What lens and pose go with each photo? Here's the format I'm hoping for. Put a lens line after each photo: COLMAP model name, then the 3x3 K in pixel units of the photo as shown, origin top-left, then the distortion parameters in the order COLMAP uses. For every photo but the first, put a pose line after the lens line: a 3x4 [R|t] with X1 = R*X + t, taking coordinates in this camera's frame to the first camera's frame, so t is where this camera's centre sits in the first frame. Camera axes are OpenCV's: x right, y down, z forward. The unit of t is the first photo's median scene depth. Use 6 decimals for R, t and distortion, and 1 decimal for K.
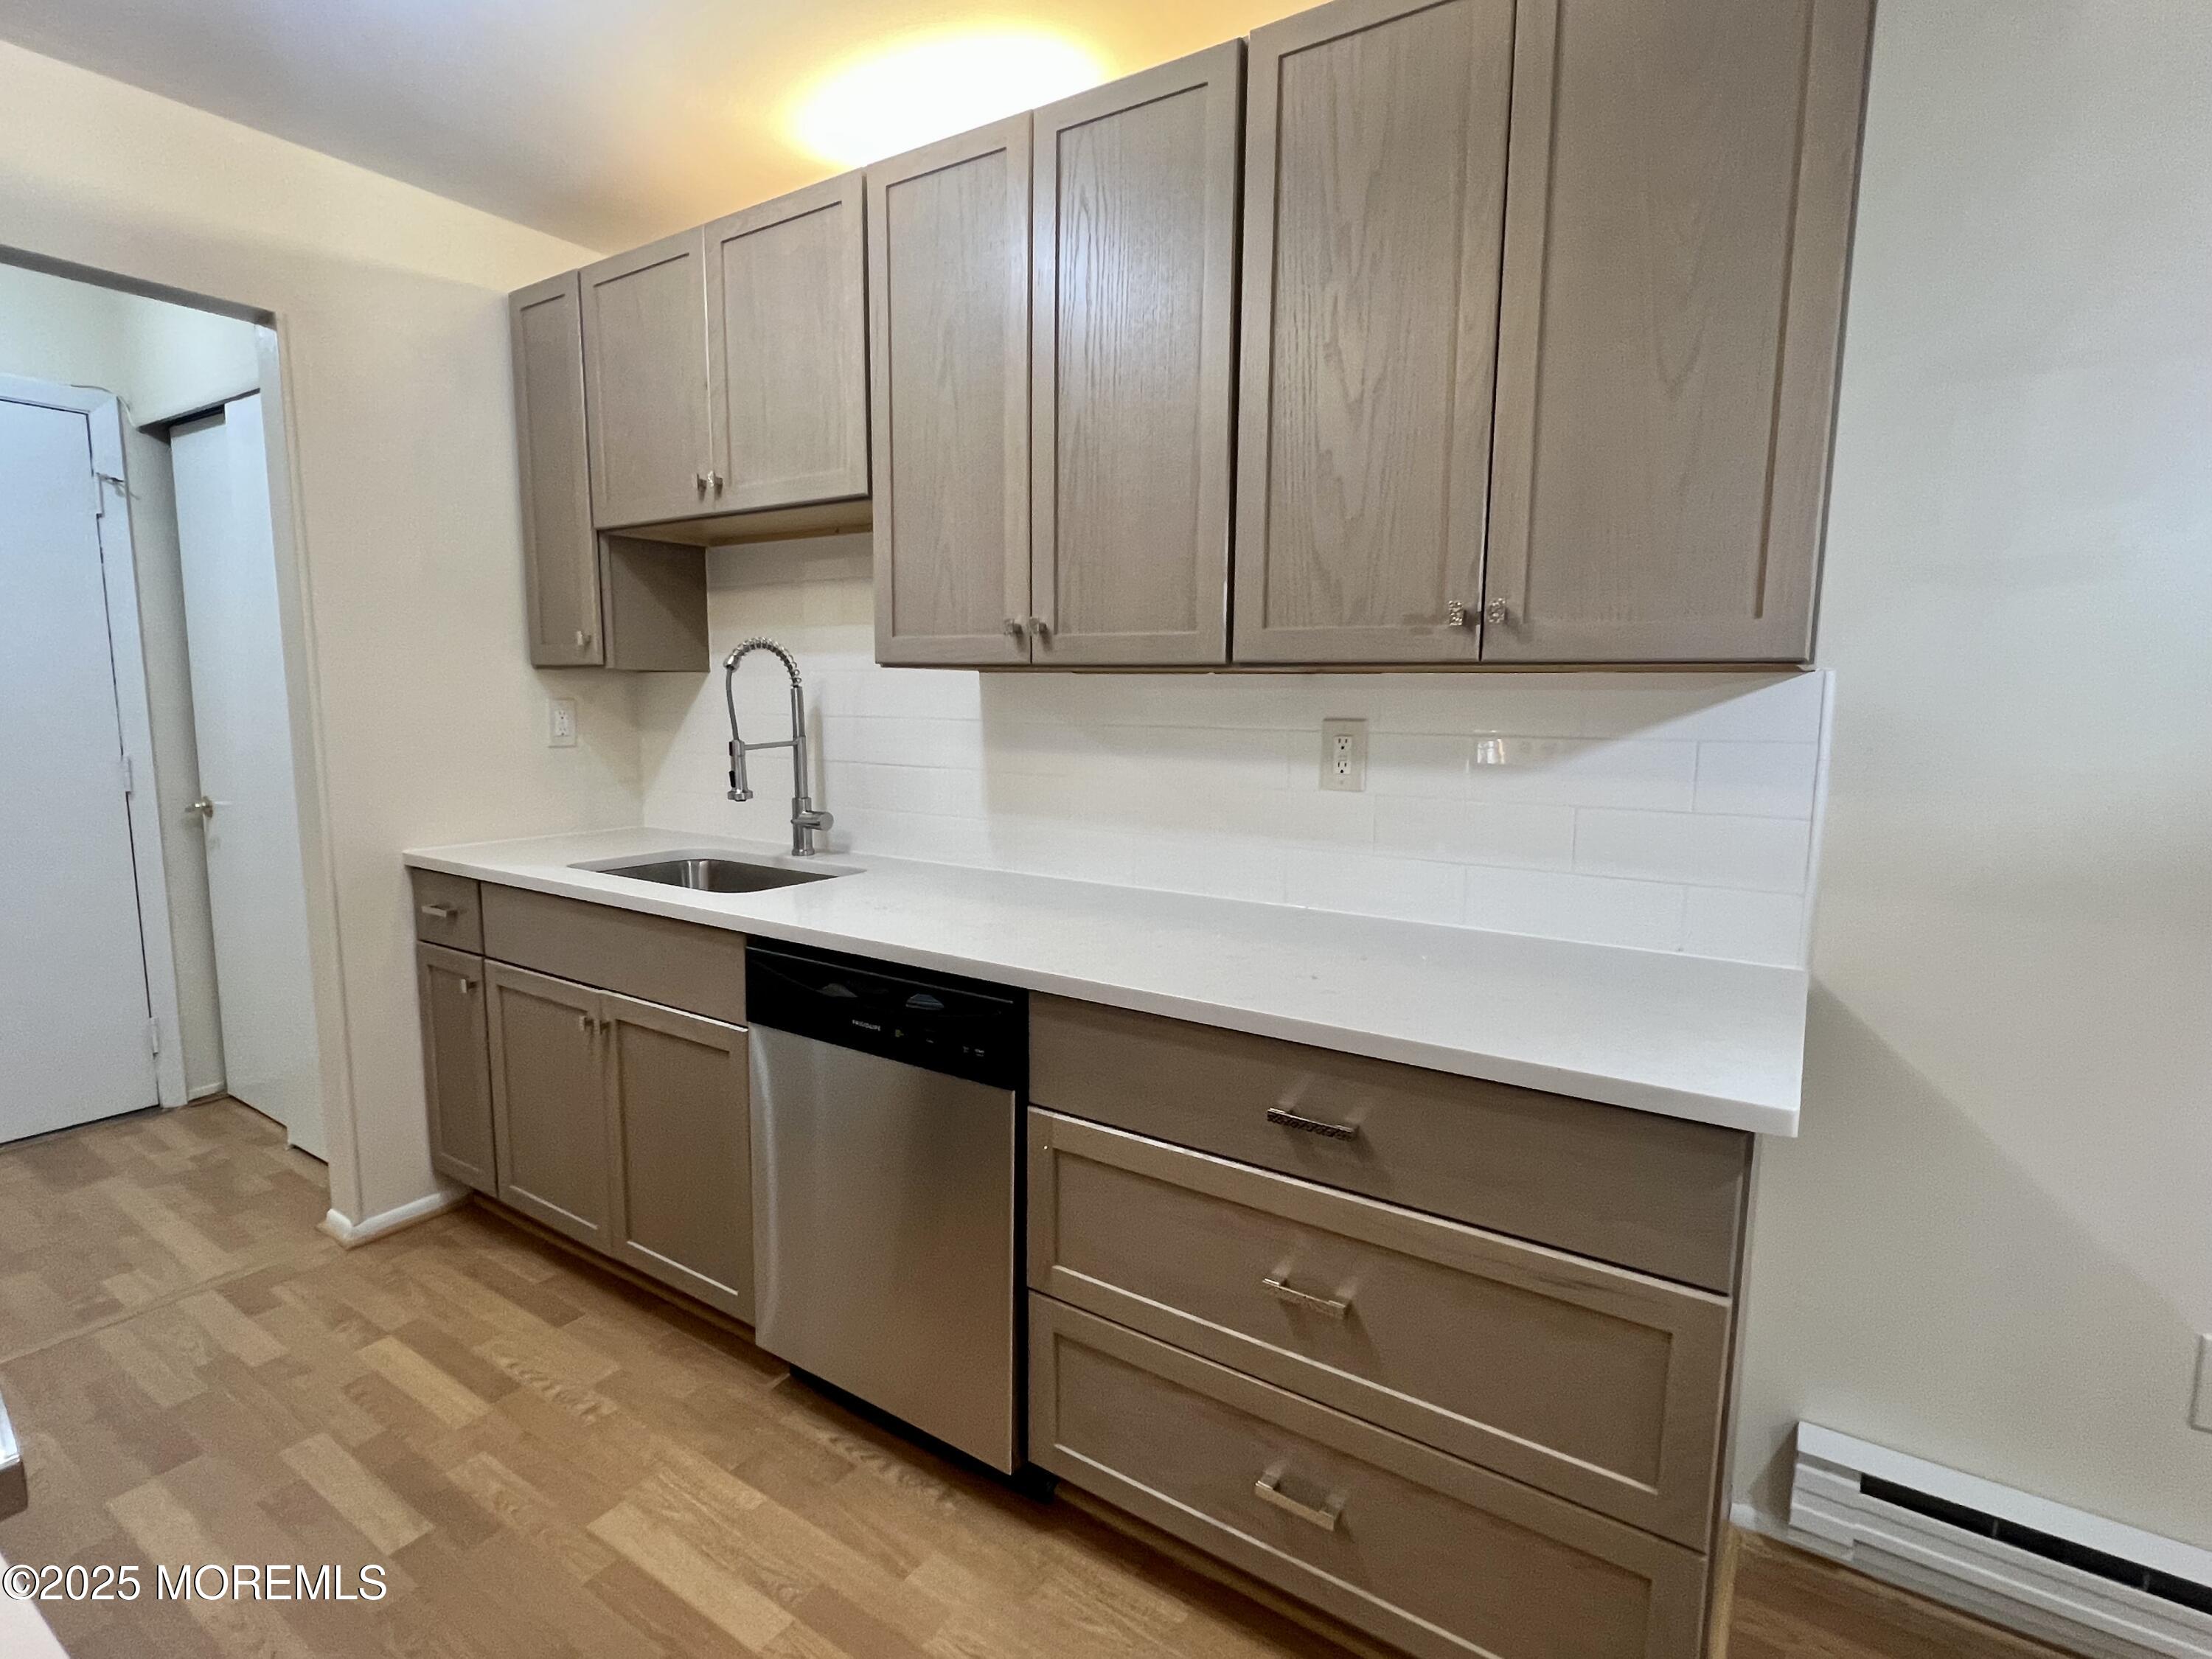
lens RADIAL K [[1092.8, 0, 1106.0], [0, 1092.8, 829.5], [0, 0, 1]] dist [-0.002032, 0.001130]
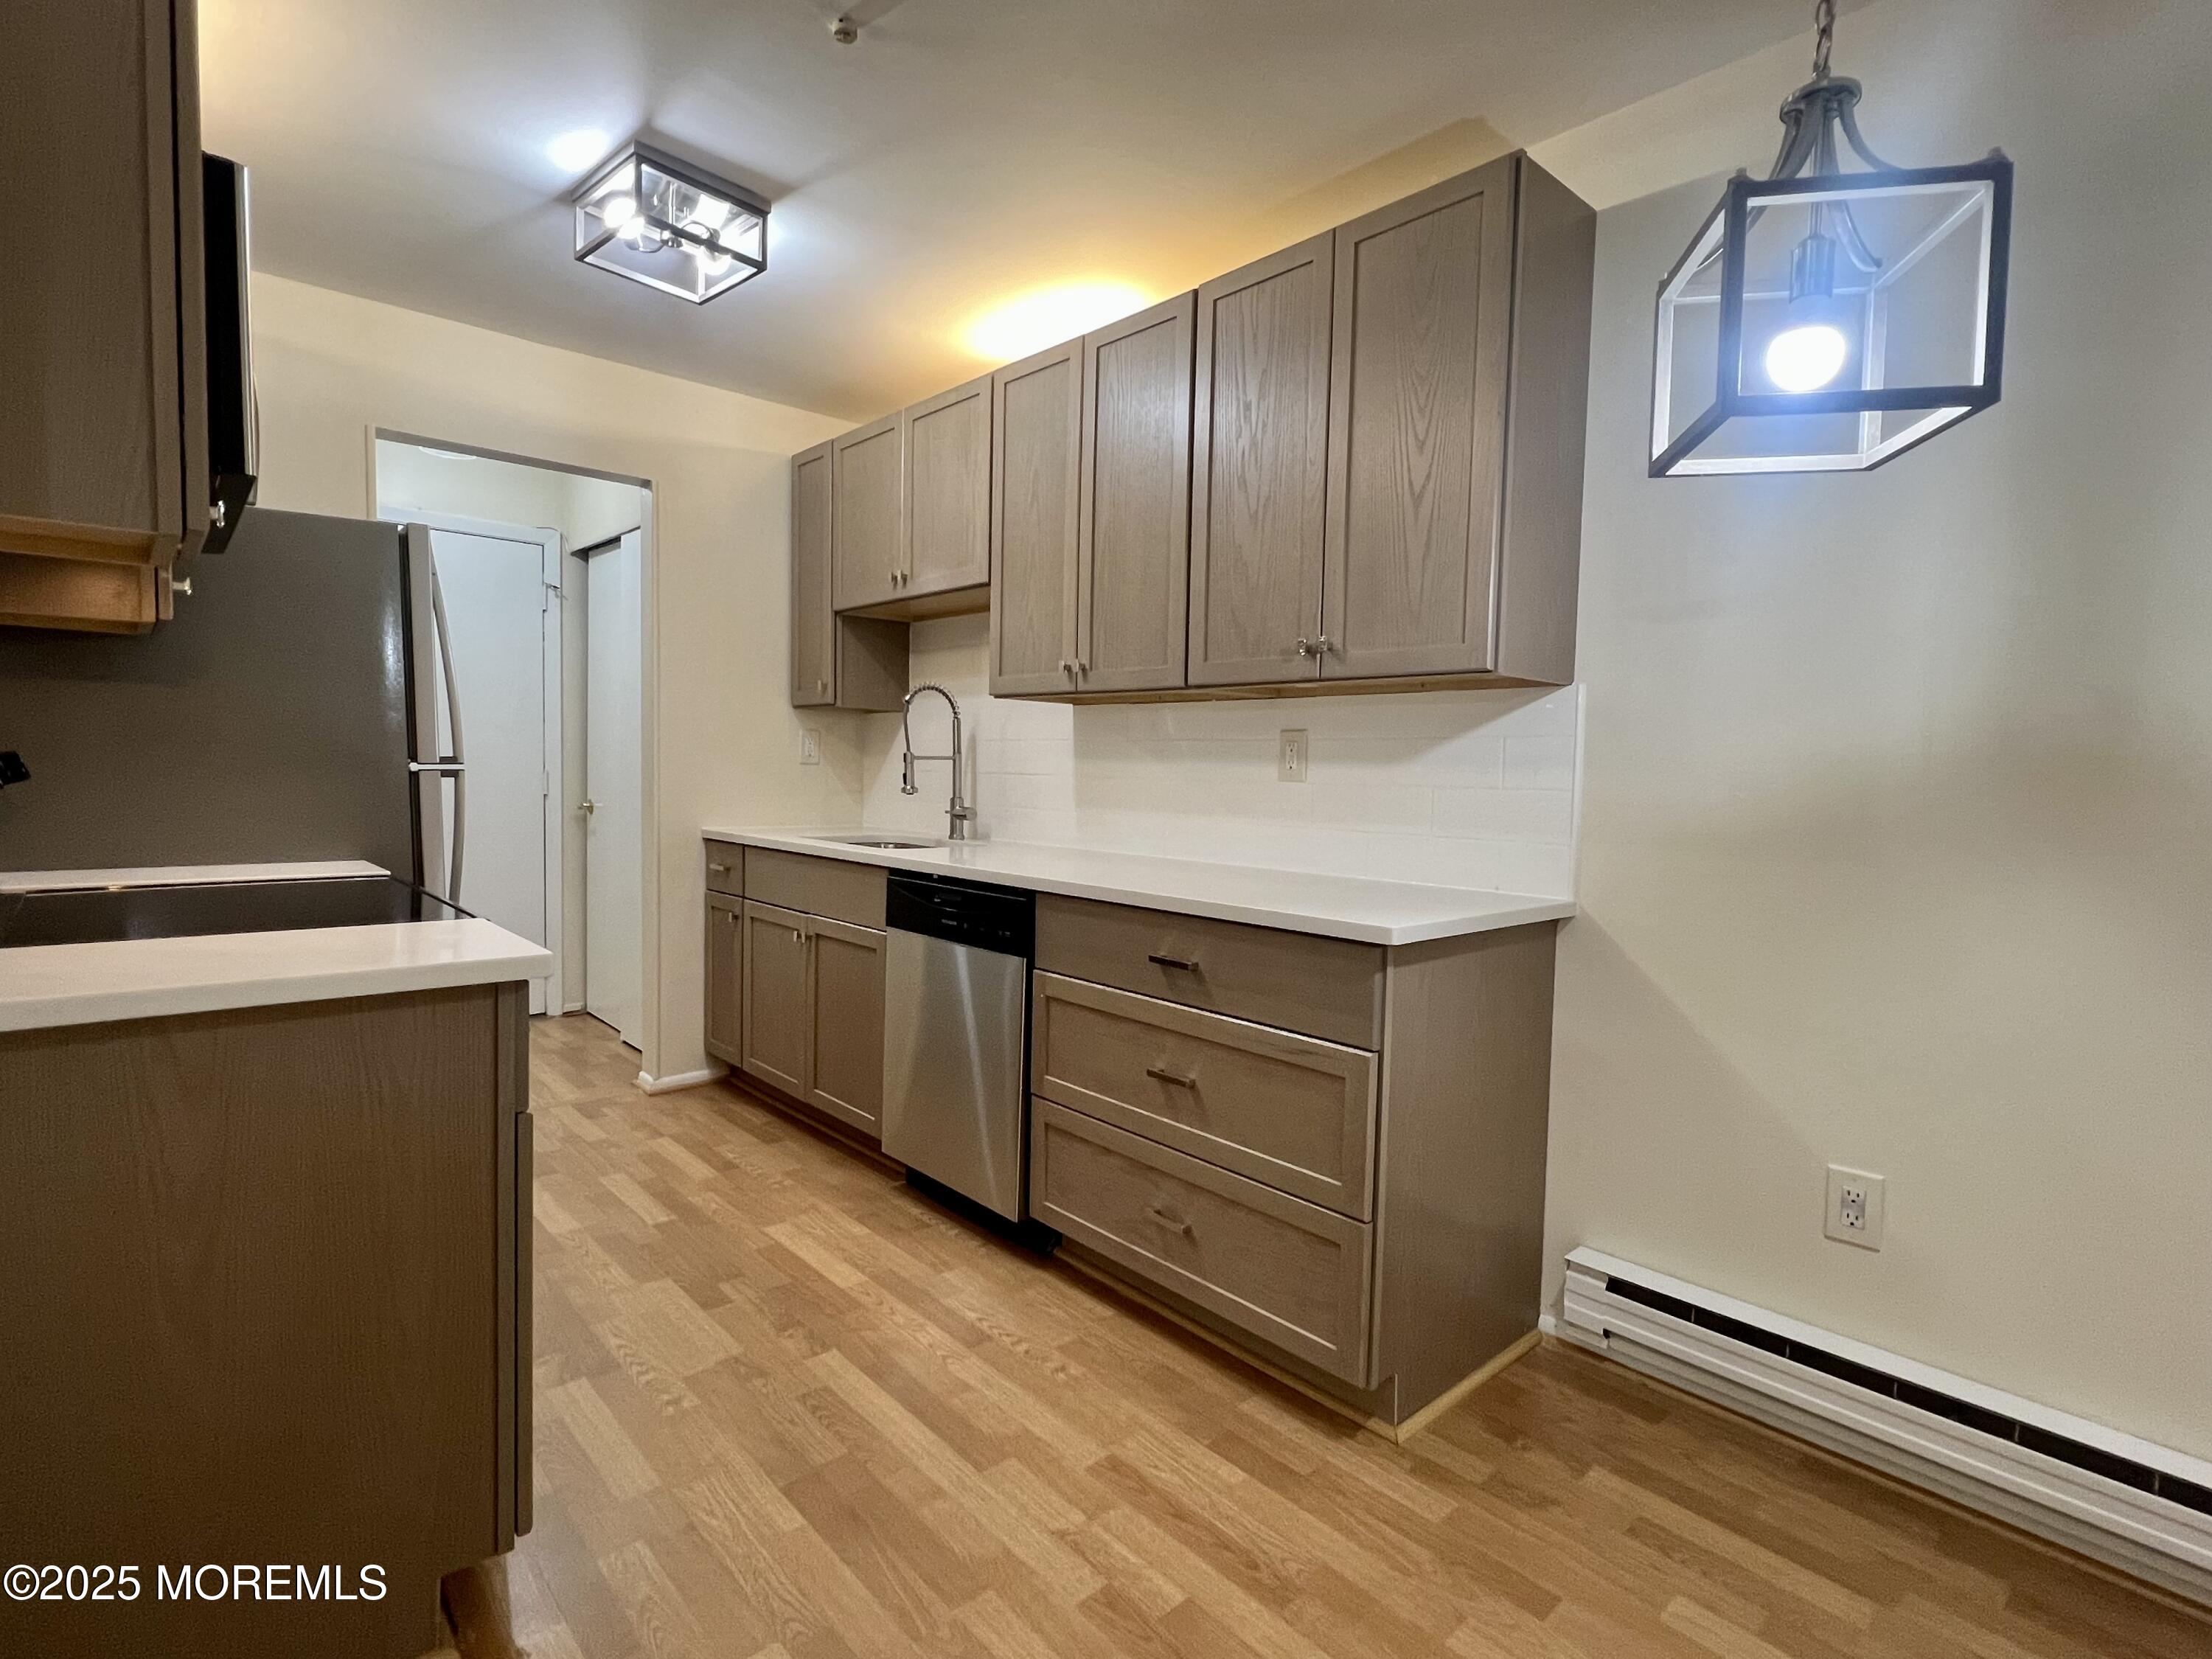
lens RADIAL K [[1086.6, 0, 1105.7], [0, 1086.6, 825.7], [0, 0, 1]] dist [0.001472, 0.000436]
pose [[0.969617, 0.026166, -0.243227, 0.288583], [-0.044662, 0.996487, -0.070842, 0.114529], [0.240518, 0.079553, 0.967379, -0.345001]]
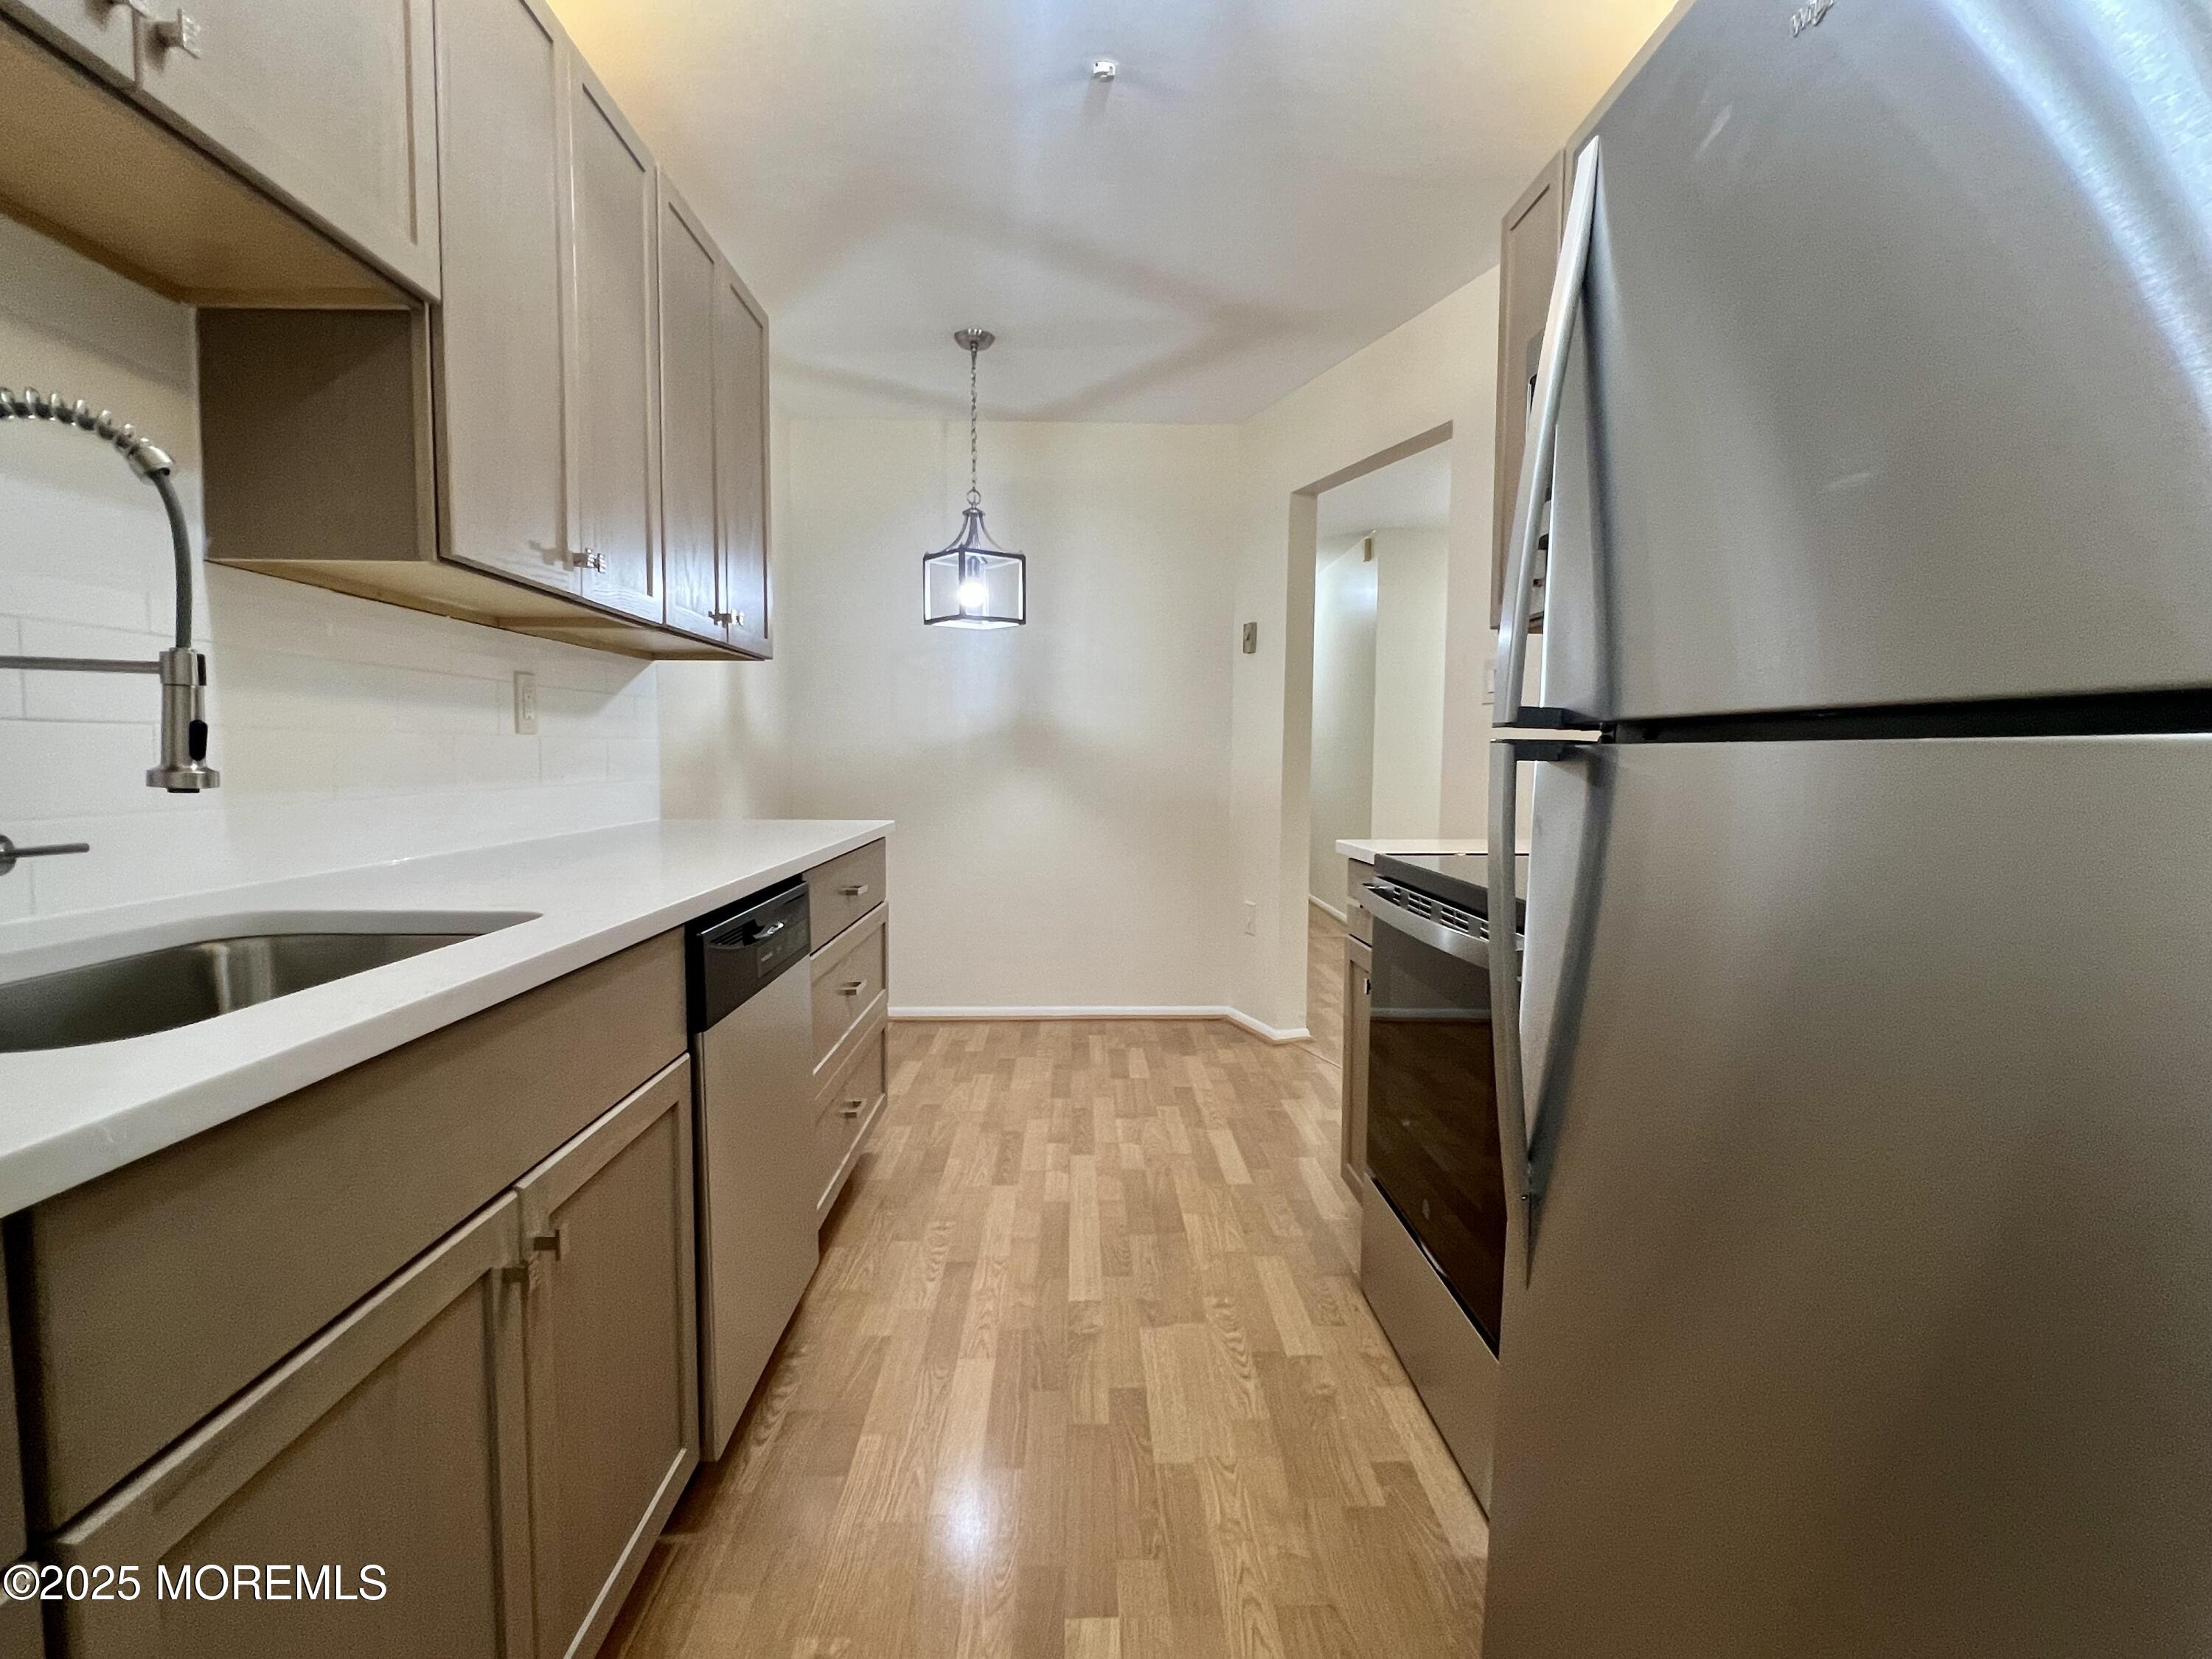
lens RADIAL K [[1086.6, 0, 1105.7], [0, 1086.6, 825.7], [0, 0, 1]] dist [0.001472, 0.000436]
pose [[-0.575157, -0.062473, 0.815654, -0.973512], [0.097710, 0.984695, 0.144321, -0.042432], [-0.812187, 0.162705, -0.560250, 1.034901]]
